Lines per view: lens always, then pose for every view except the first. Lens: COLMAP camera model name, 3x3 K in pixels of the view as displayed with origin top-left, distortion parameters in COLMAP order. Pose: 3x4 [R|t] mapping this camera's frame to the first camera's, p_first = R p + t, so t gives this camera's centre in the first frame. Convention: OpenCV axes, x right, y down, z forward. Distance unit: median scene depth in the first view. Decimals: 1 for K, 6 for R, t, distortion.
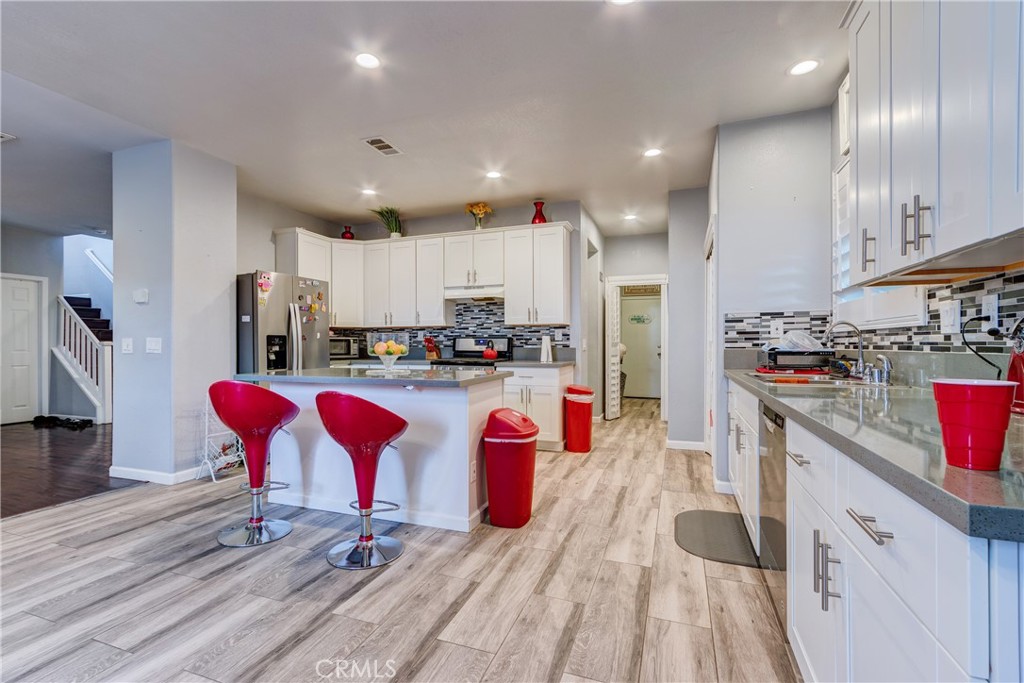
lens RADIAL K [[466.7, 0, 507.7], [0, 466.7, 343.1], [0, 0, 1]] dist [0.005895, -0.001834]
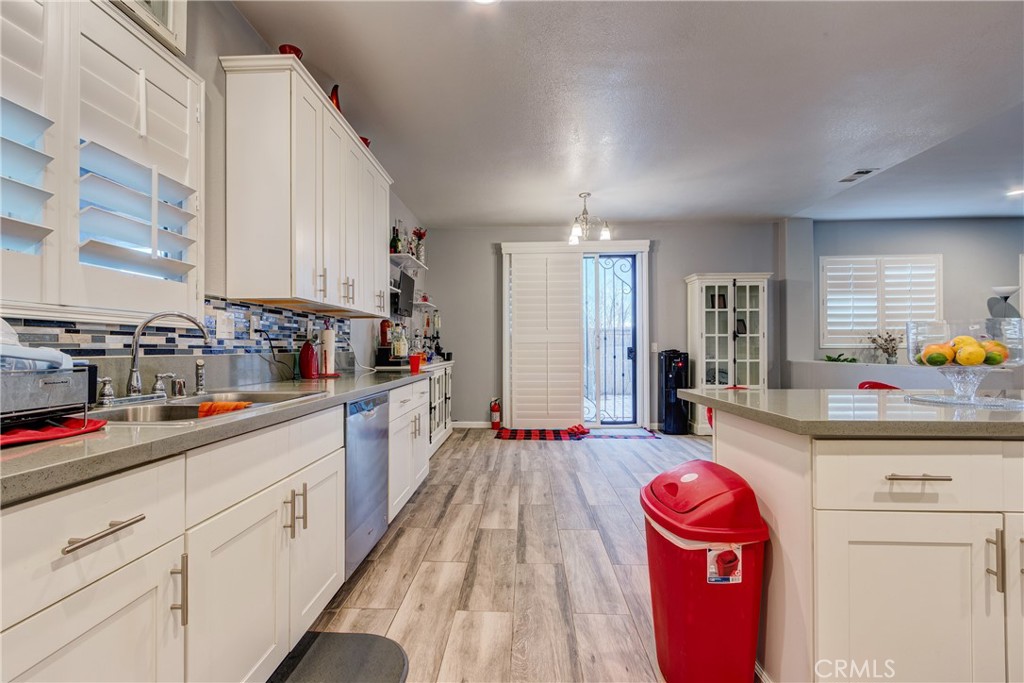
lens RADIAL K [[466.7, 0, 509.2], [0, 466.7, 344.6], [0, 0, 1]] dist [0.005895, -0.001834]
pose [[-0.951974, -0.003648, -0.306158, 0.340505], [-0.000146, 0.999934, -0.011458, 0.004772], [0.306179, -0.010863, -0.951912, 1.313055]]
